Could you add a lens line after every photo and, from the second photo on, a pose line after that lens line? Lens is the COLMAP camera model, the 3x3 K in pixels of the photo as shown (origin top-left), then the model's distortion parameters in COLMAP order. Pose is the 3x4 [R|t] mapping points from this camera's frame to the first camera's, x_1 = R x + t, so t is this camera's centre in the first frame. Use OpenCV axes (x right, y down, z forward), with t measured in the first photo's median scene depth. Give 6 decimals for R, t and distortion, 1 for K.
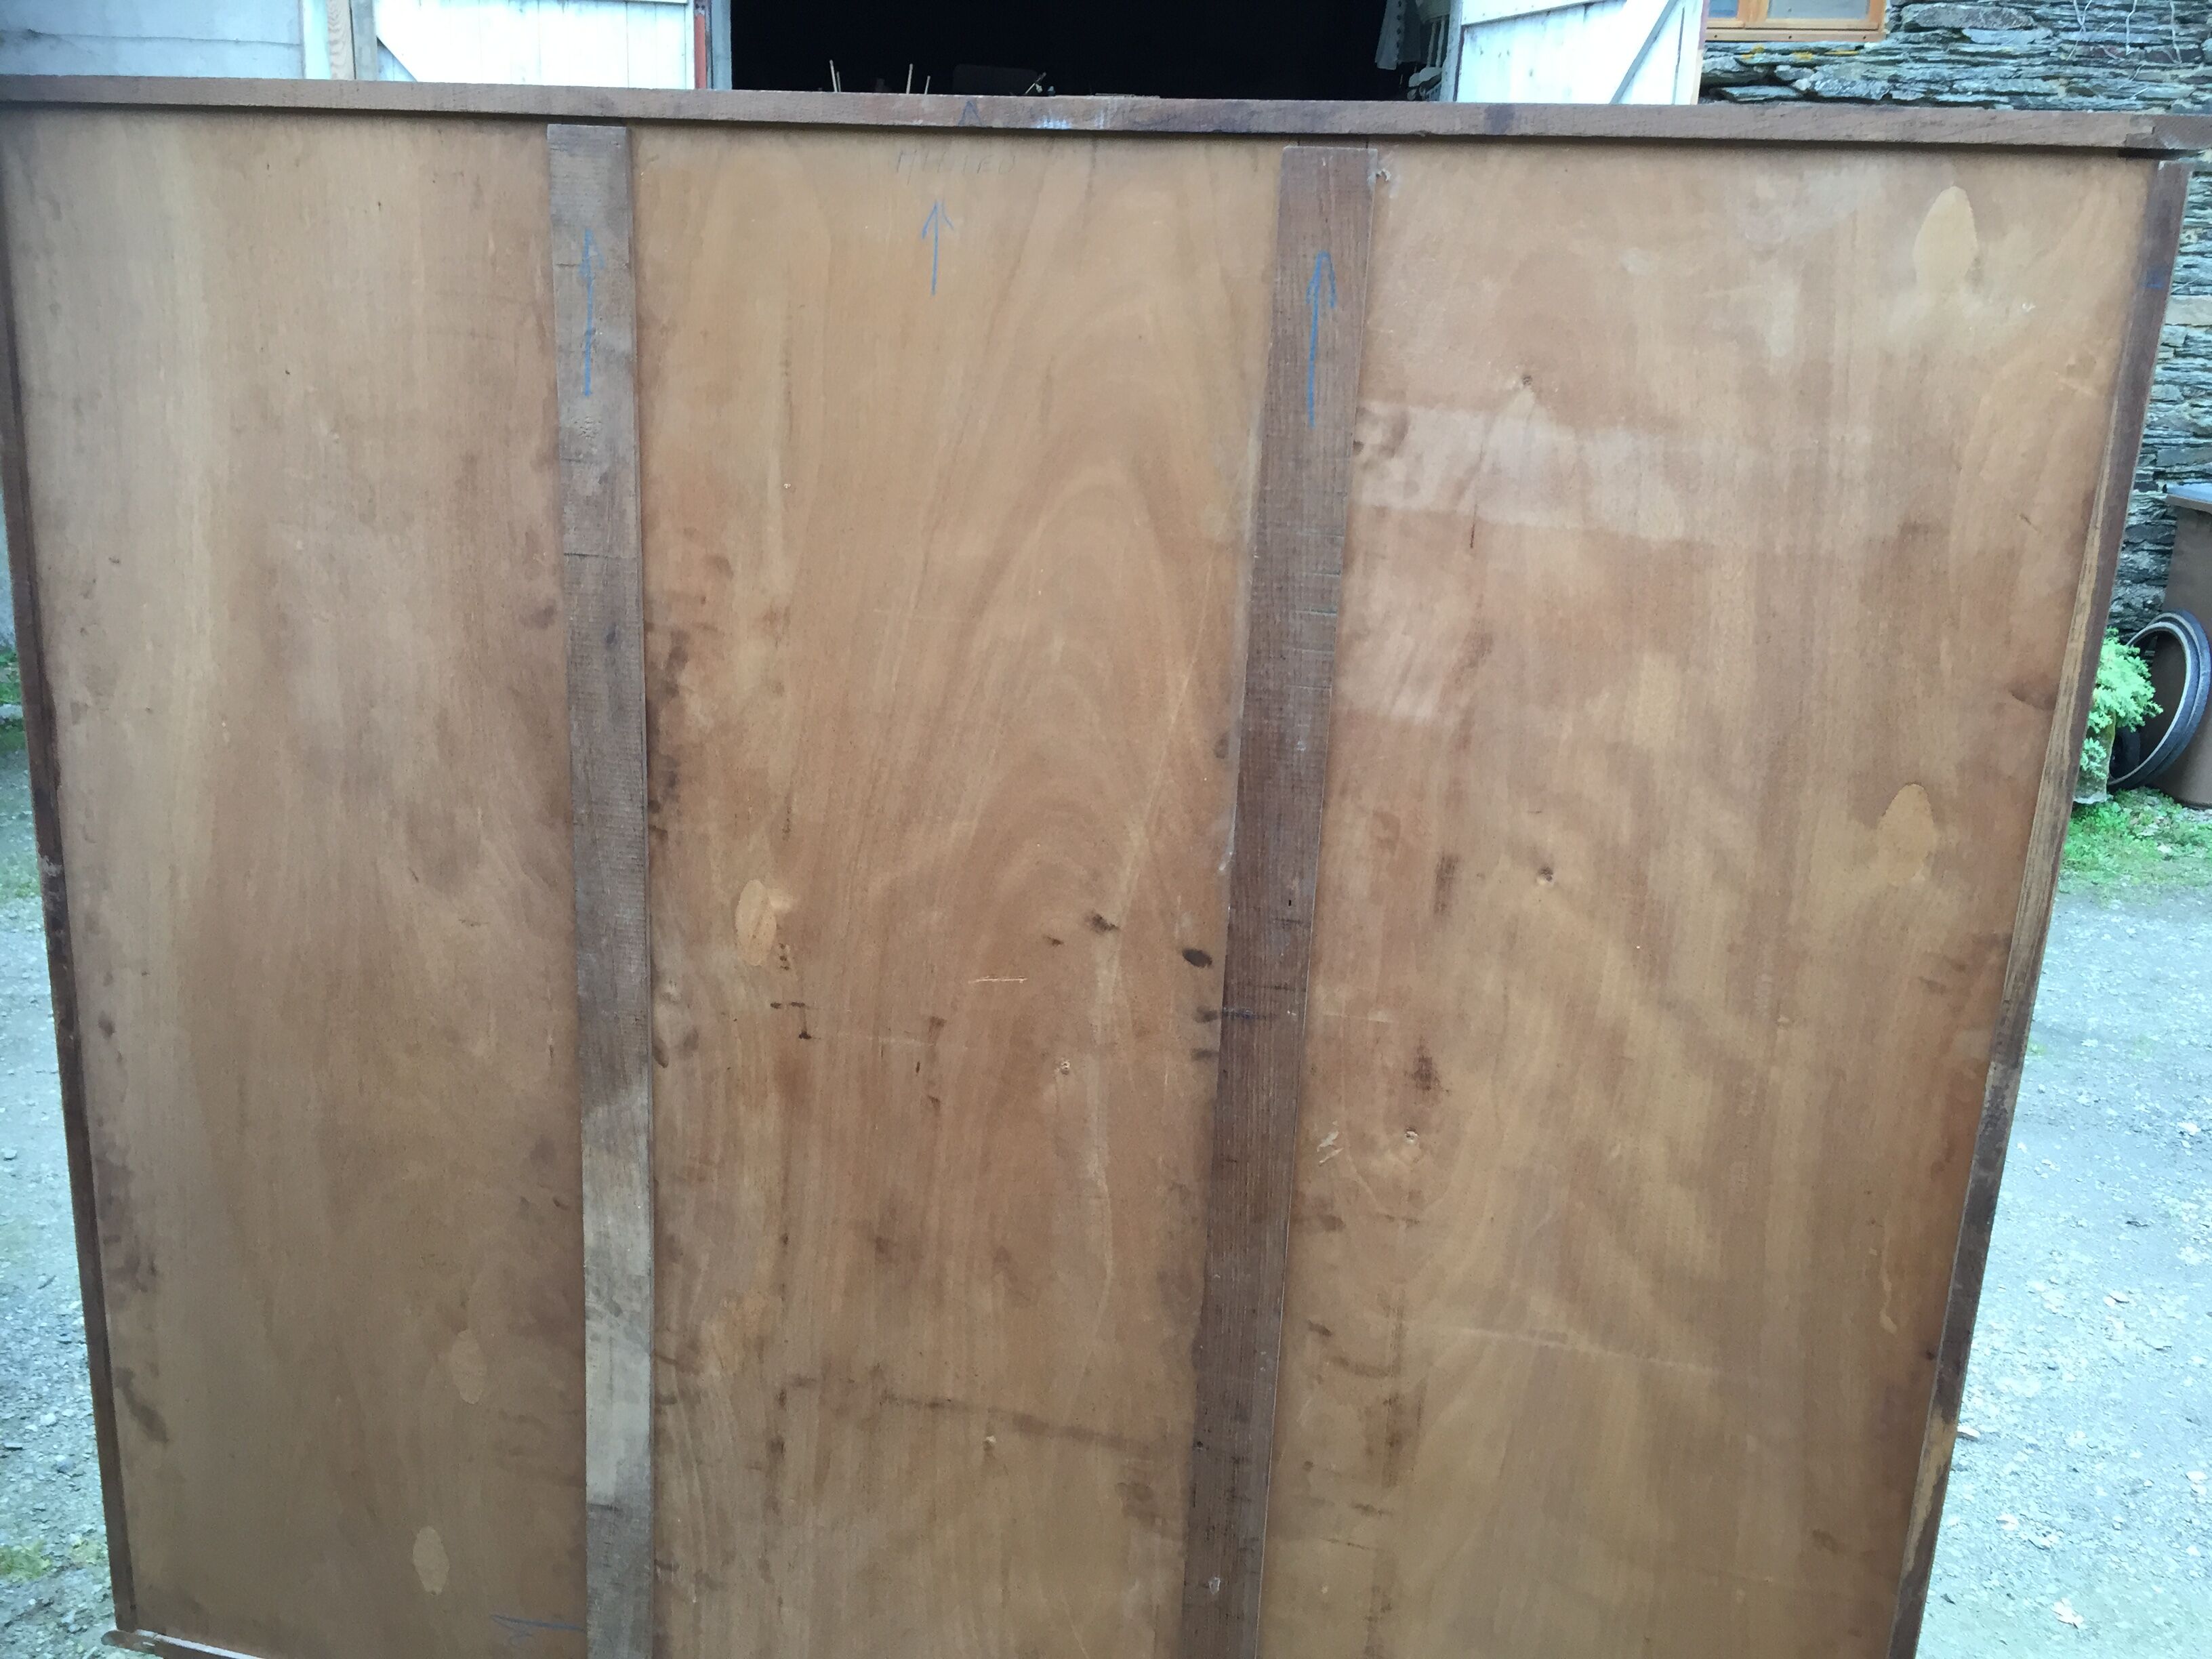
lens RADIAL K [[1889.7, 0, 1109.0], [0, 1889.7, 851.7], [0, 0, 1]] dist [0.080814, -0.108373]
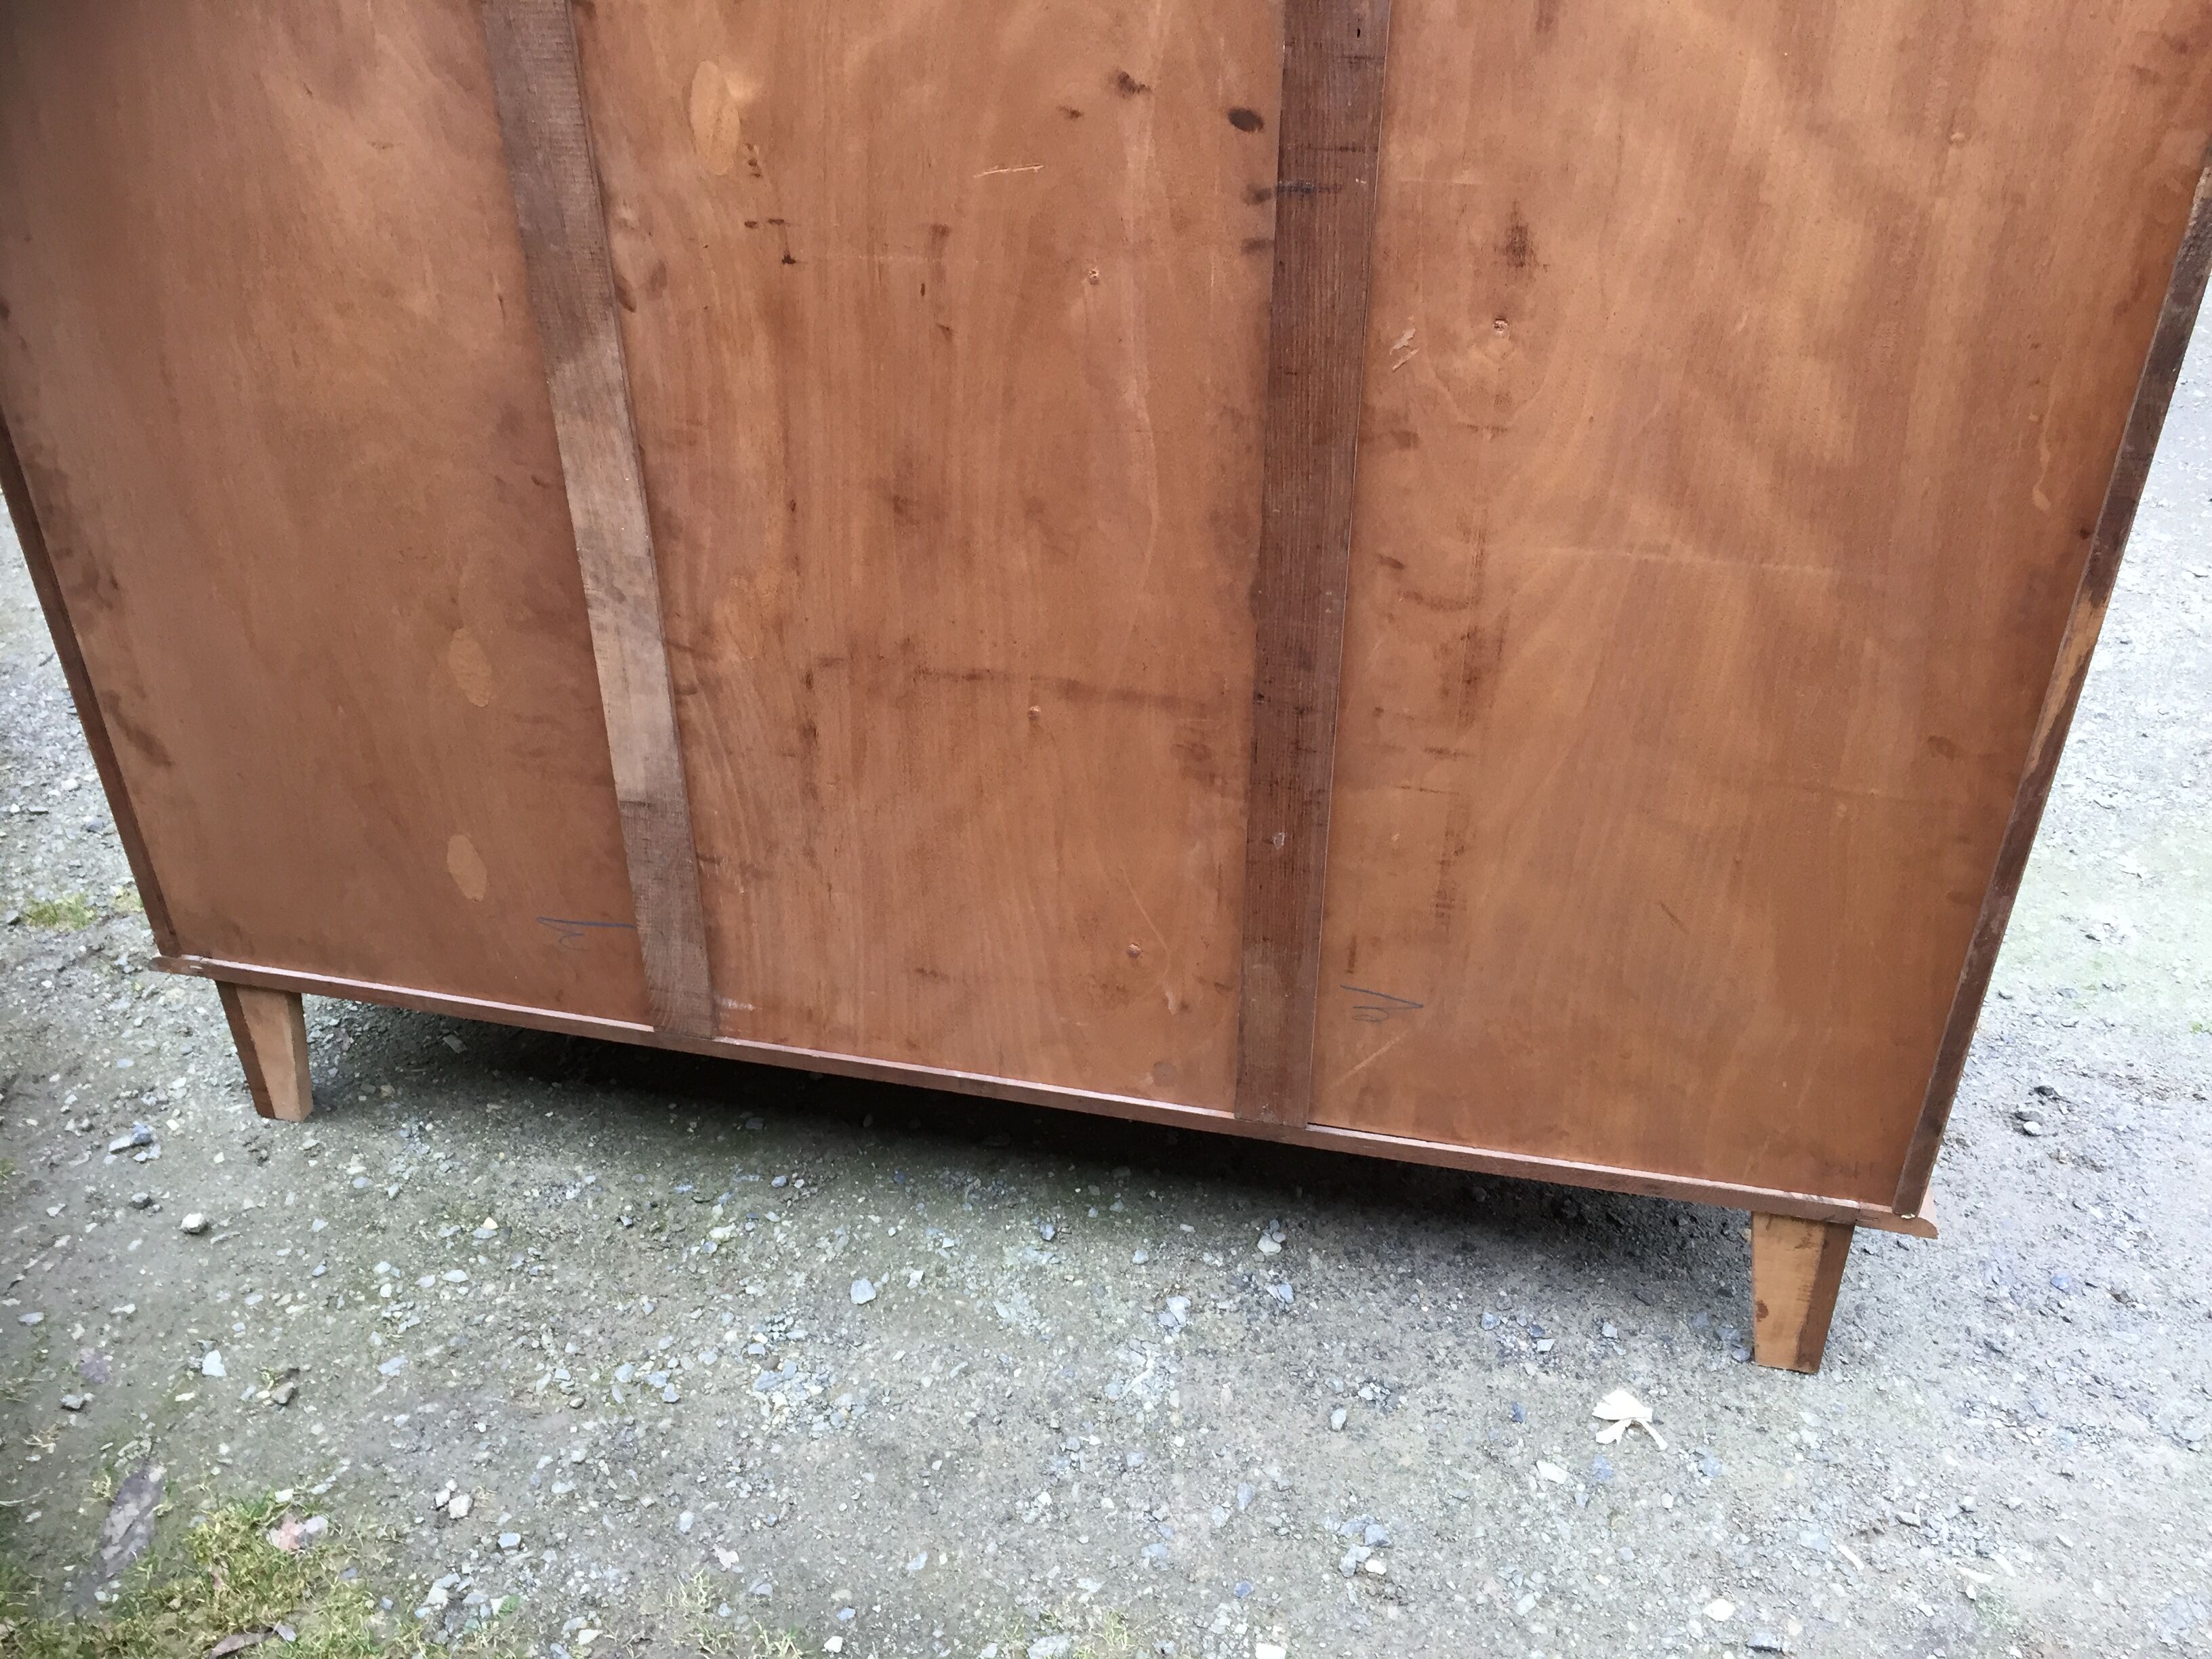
lens RADIAL K [[1889.7, 0, 1114.5], [0, 1889.7, 868.9], [0, 0, 1]] dist [0.080814, -0.108373]
pose [[0.998708, -0.048612, -0.014805, -0.013728], [0.050803, 0.948596, 0.312386, 0.097377], [-0.001142, -0.312734, 0.949840, 0.094462]]
